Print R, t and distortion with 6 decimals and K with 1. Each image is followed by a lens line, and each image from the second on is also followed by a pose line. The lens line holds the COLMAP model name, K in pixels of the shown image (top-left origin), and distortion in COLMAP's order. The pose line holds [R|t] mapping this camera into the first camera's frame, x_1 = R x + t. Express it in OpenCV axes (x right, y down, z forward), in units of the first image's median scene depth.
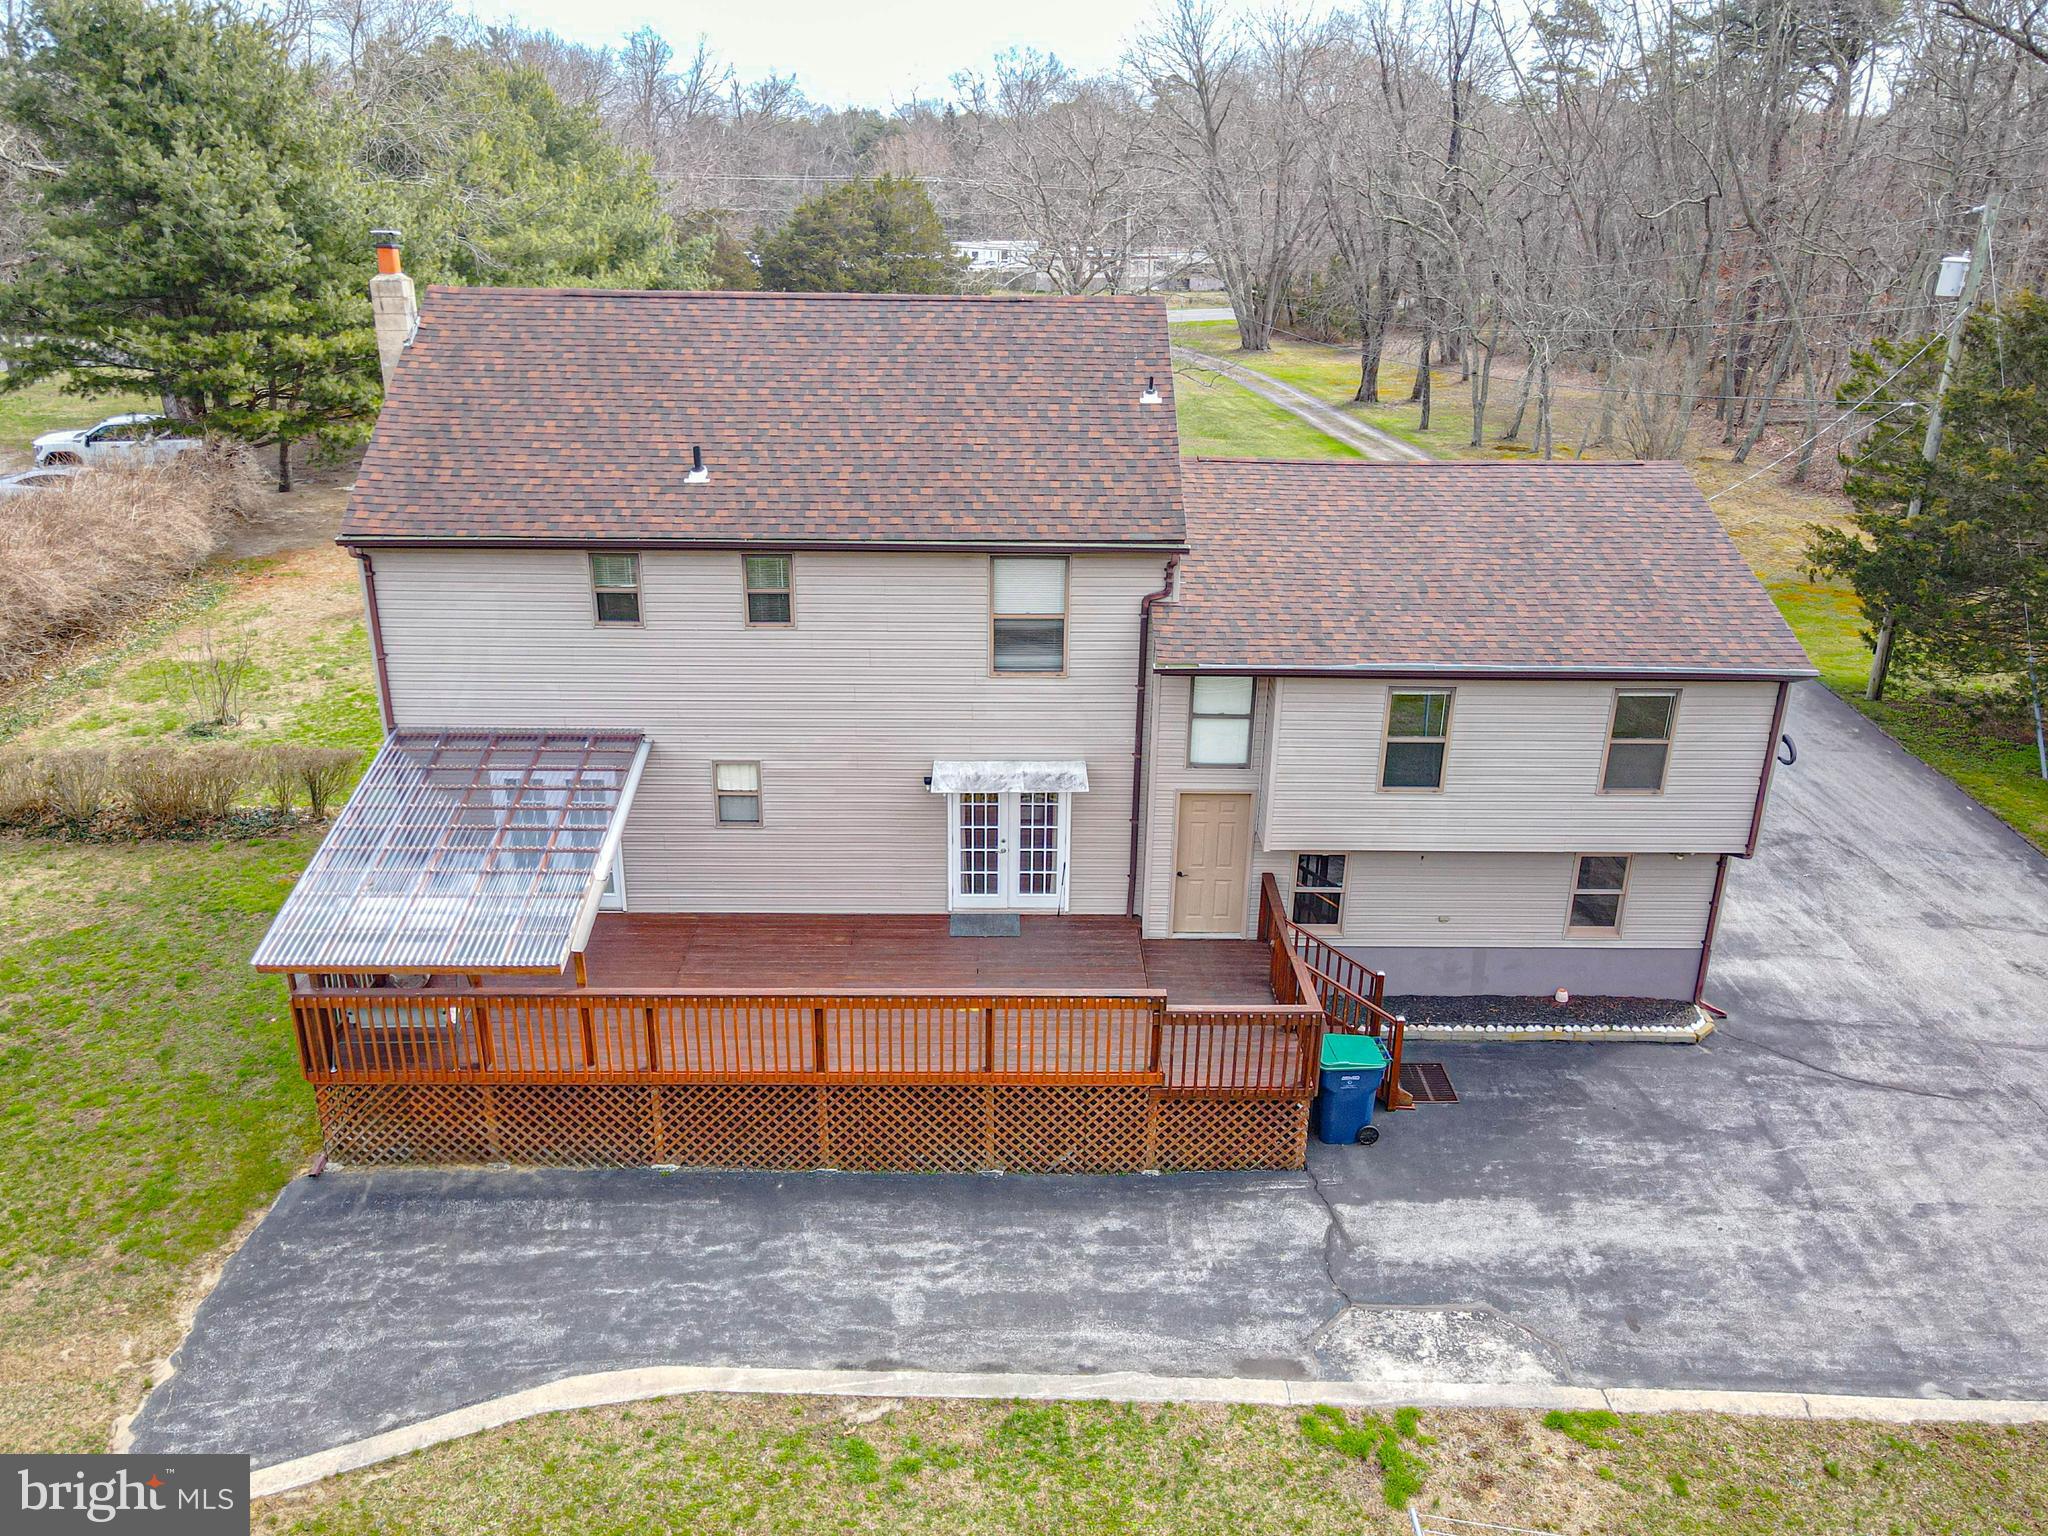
lens RADIAL K [[1509.1, 0, 1035.8], [0, 1509.1, 720.6], [0, 0, 1]] dist [0.017920, -0.000371]
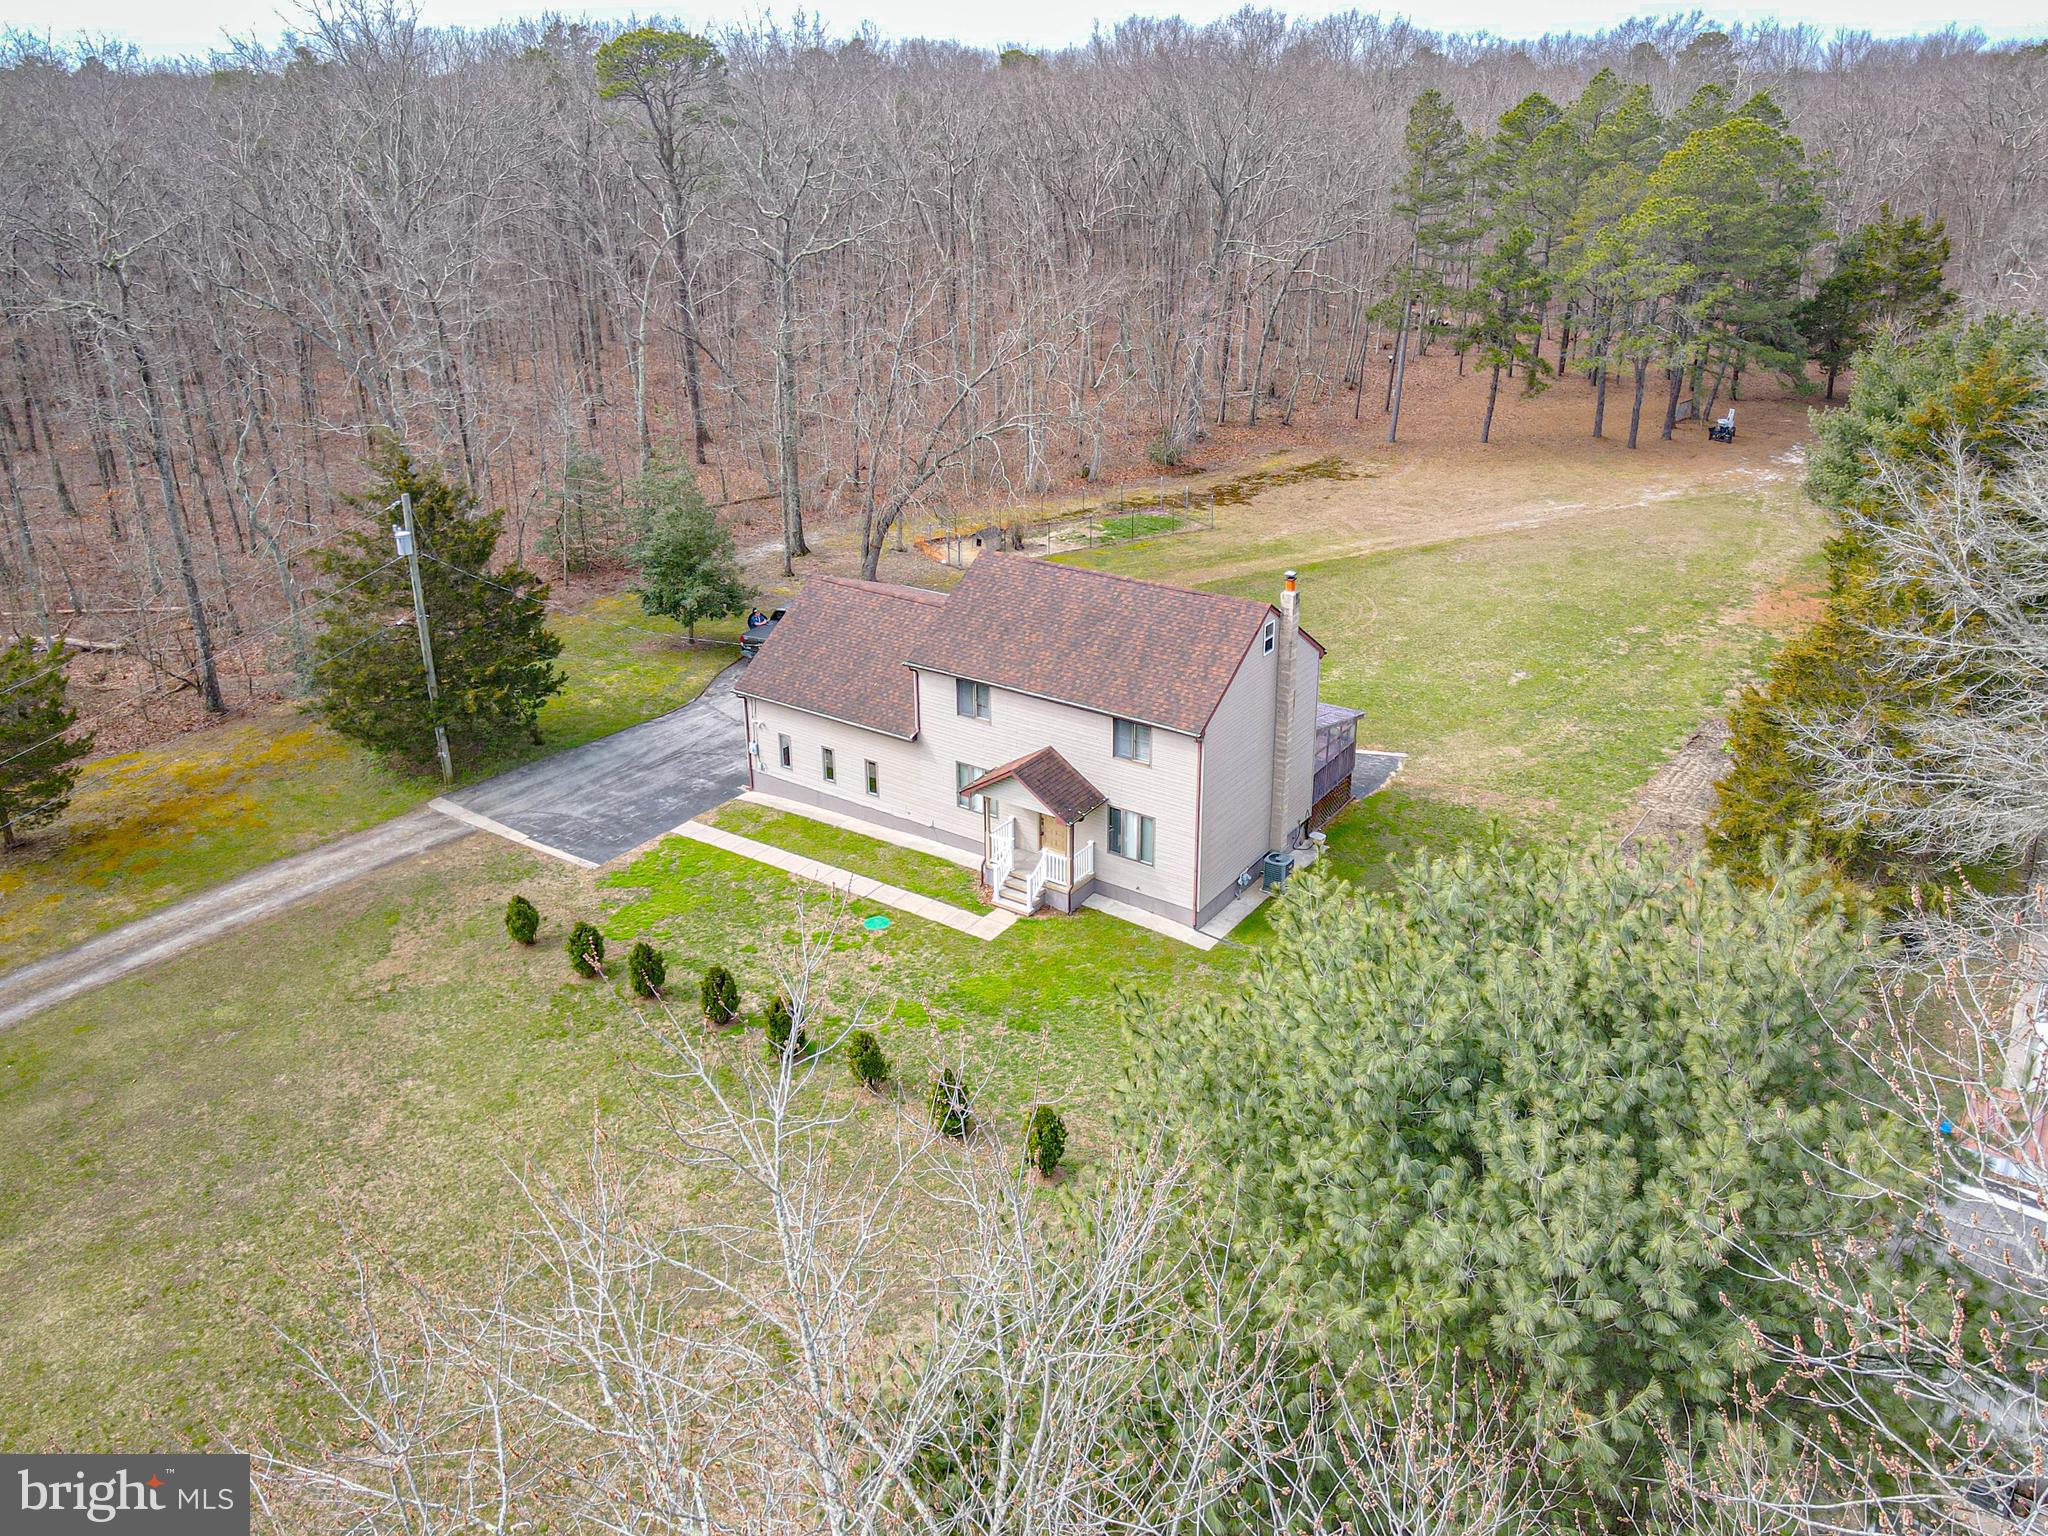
lens RADIAL K [[1540.7, 0, 1041.7], [0, 1540.7, 642.2], [0, 0, 1]] dist [0.020014, 0.000898]
pose [[-0.813029, -0.204366, 0.545177, -1.425424], [0.195928, 0.785724, 0.586729, -1.684489], [-0.548266, 0.583843, -0.598776, 2.705348]]
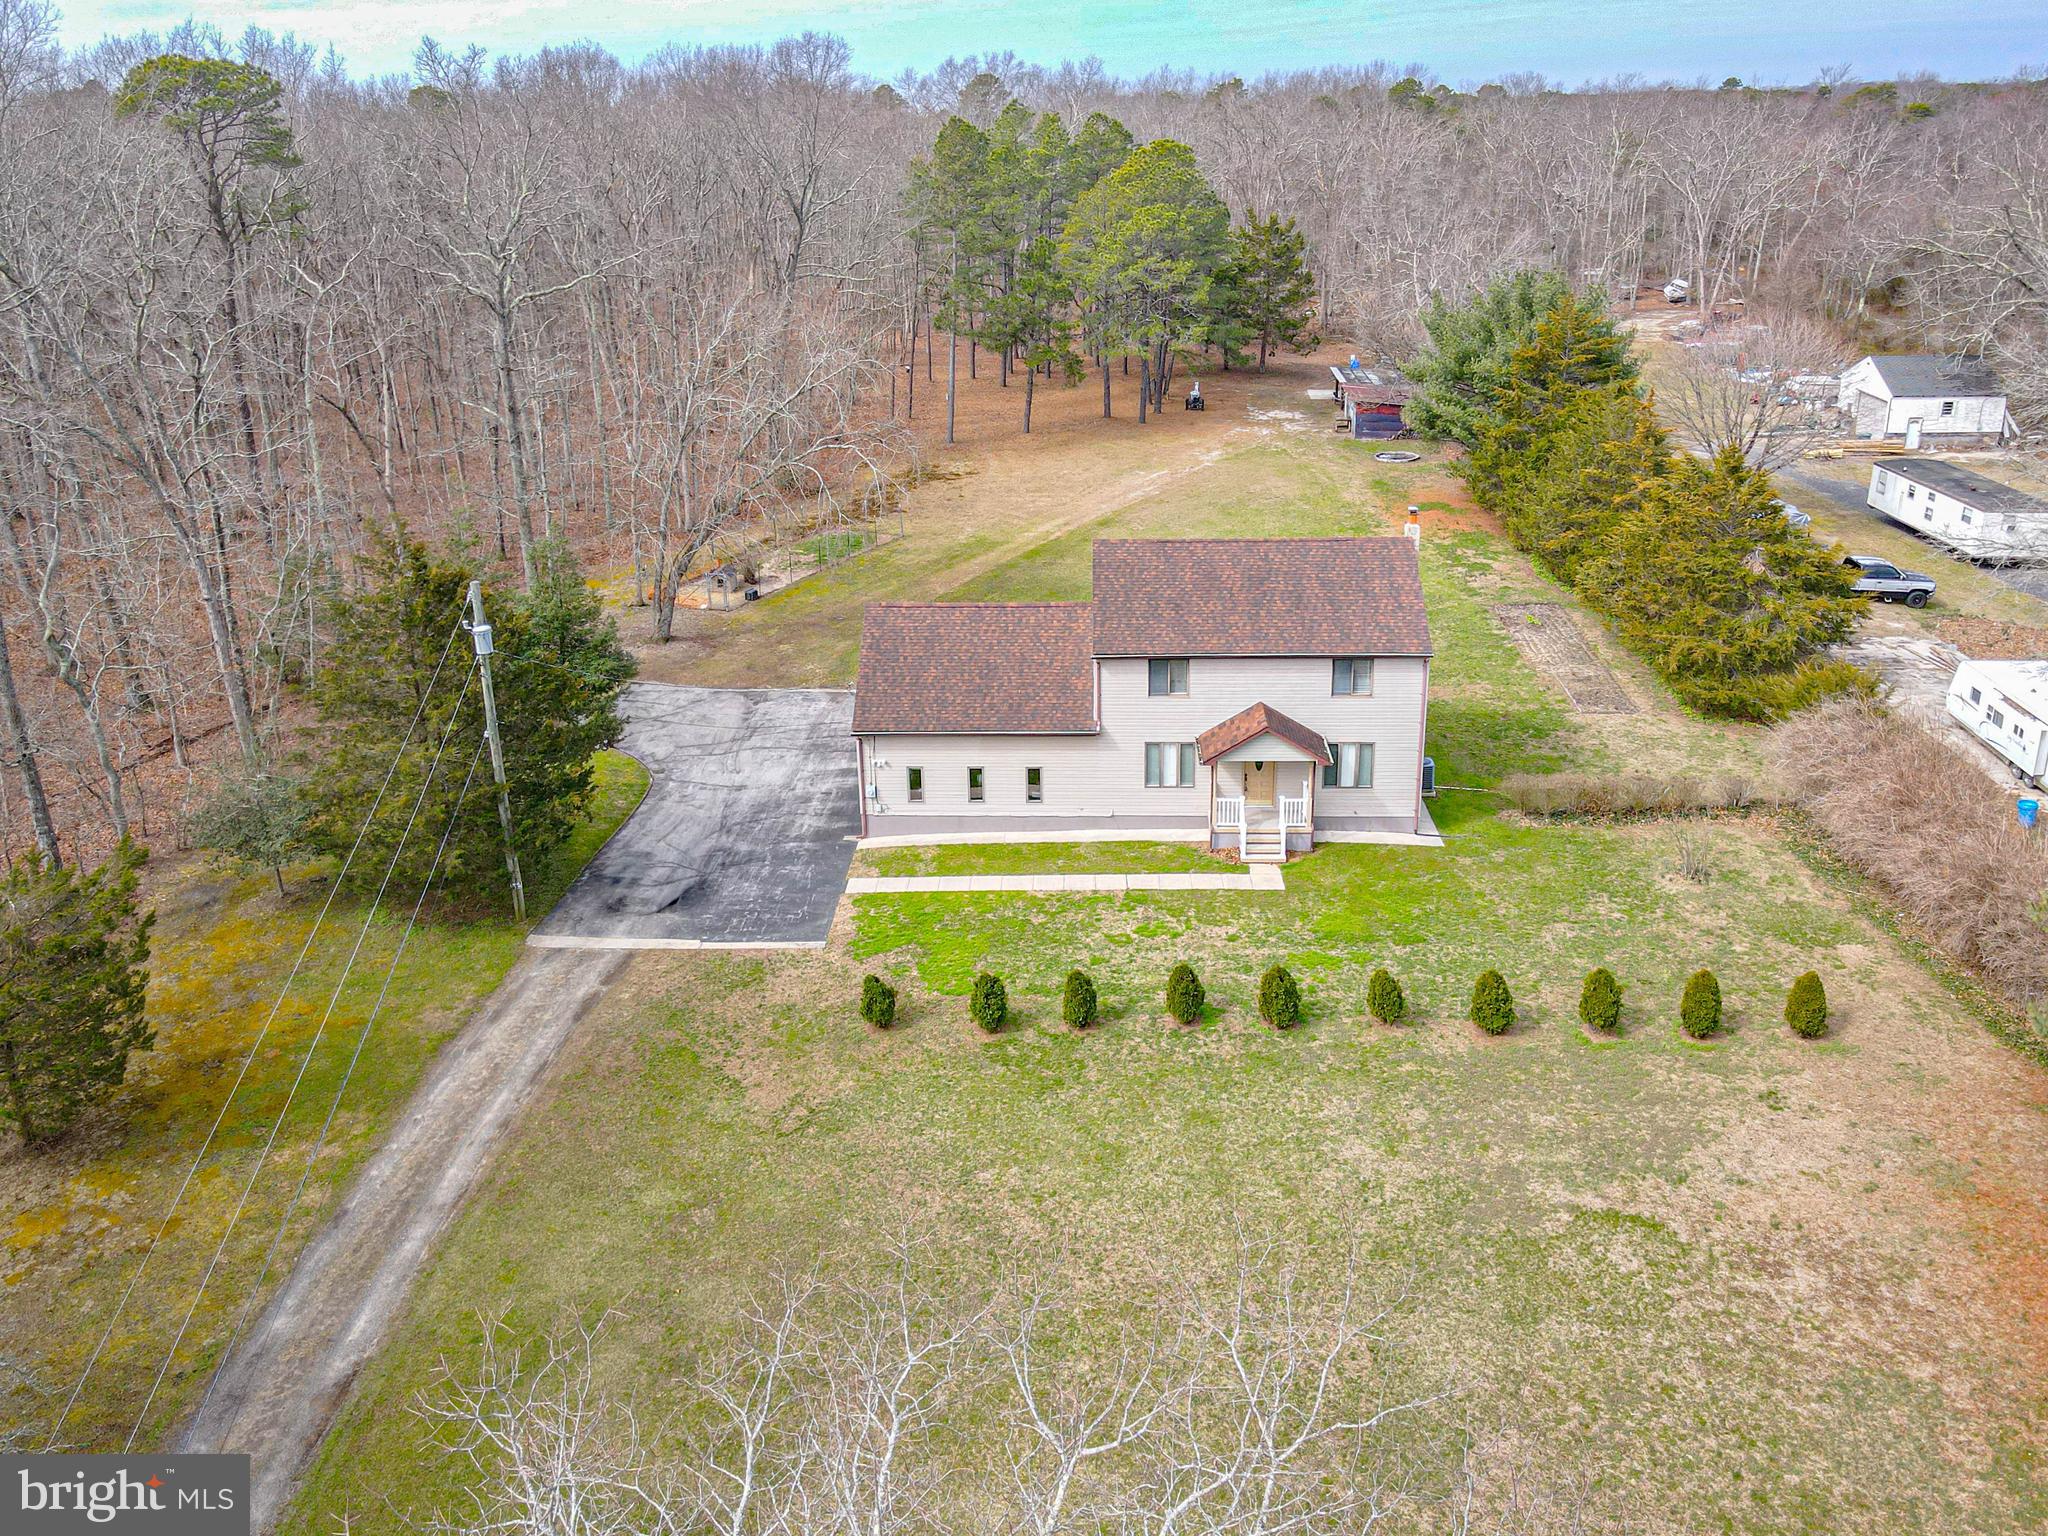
lens RADIAL K [[1552.8, 0, 991.3], [0, 1552.8, 603.3], [0, 0, 1]] dist [-0.001316, 0.014962]
pose [[-0.996541, -0.014160, 0.081889, 0.050058], [0.038489, 0.794681, 0.605806, -1.836341], [-0.073654, 0.606862, -0.791387, 3.300897]]
